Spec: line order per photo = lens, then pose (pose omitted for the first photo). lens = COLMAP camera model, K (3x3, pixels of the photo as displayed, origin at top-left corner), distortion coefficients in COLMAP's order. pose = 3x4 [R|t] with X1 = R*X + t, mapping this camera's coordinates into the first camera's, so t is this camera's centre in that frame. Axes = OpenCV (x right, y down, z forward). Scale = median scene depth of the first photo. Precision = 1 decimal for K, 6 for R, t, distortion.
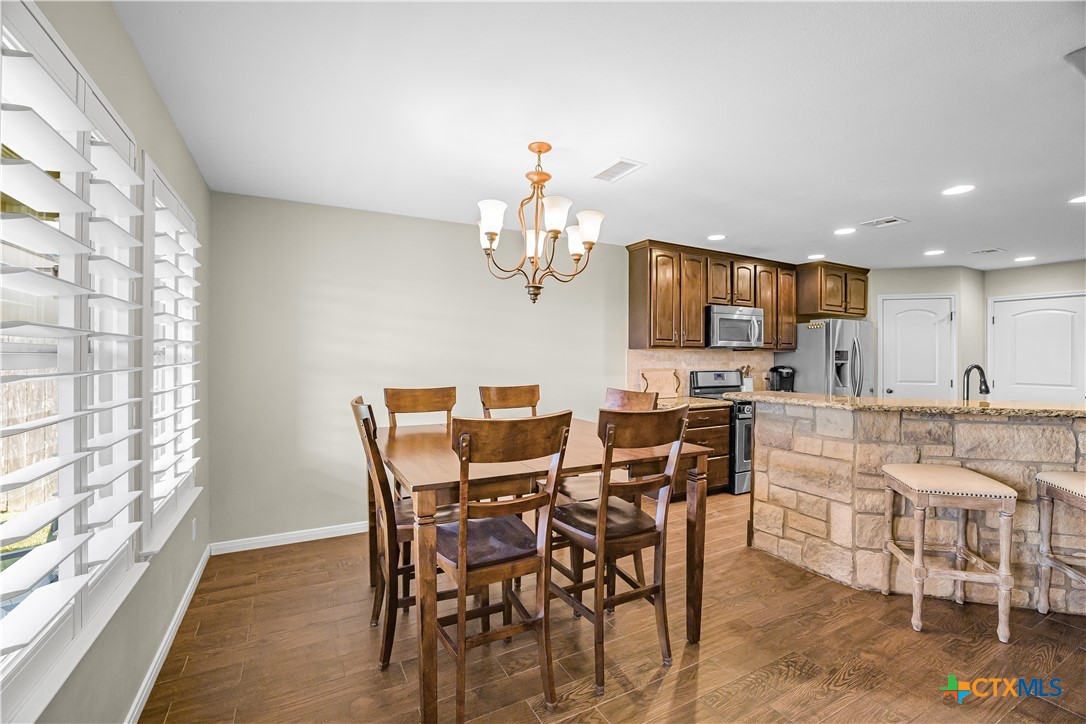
lens RADIAL K [[477.7, 0, 533.7], [0, 477.7, 353.6], [0, 0, 1]] dist [-0.022706, 0.008839]
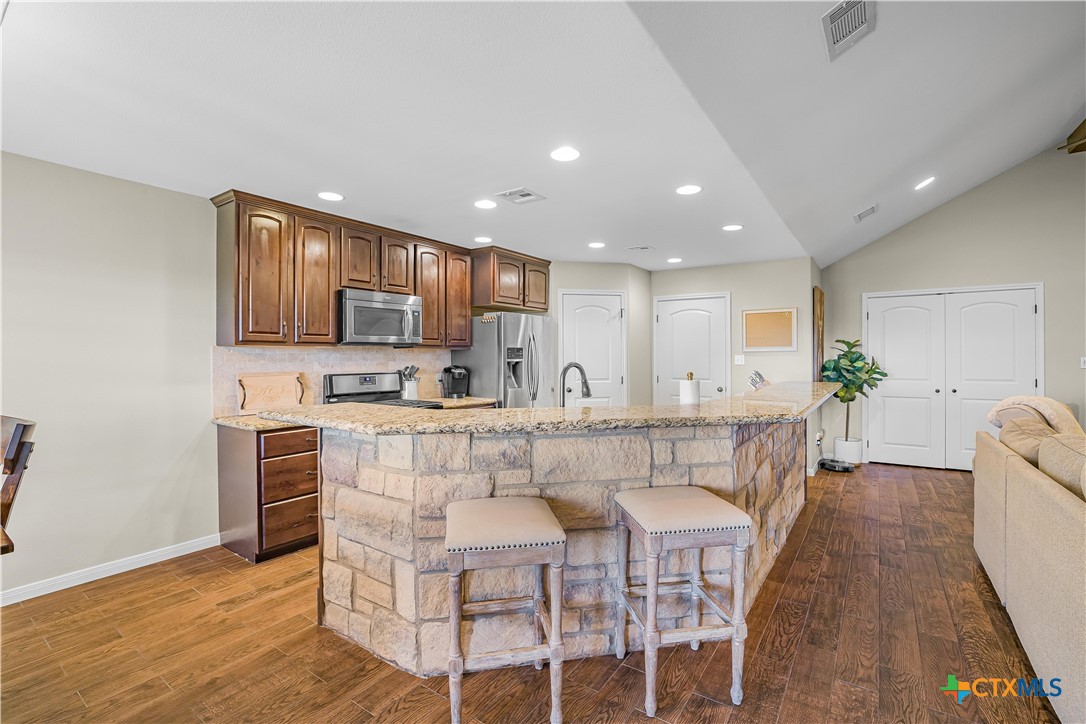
lens RADIAL K [[477.7, 0, 542.6], [0, 477.7, 357.9], [0, 0, 1]] dist [-0.022706, 0.008839]
pose [[0.904204, -0.010883, 0.426961, 0.457908], [0.006193, 0.999904, 0.012372, 0.003544], [-0.427055, -0.008542, 0.904185, 0.228713]]
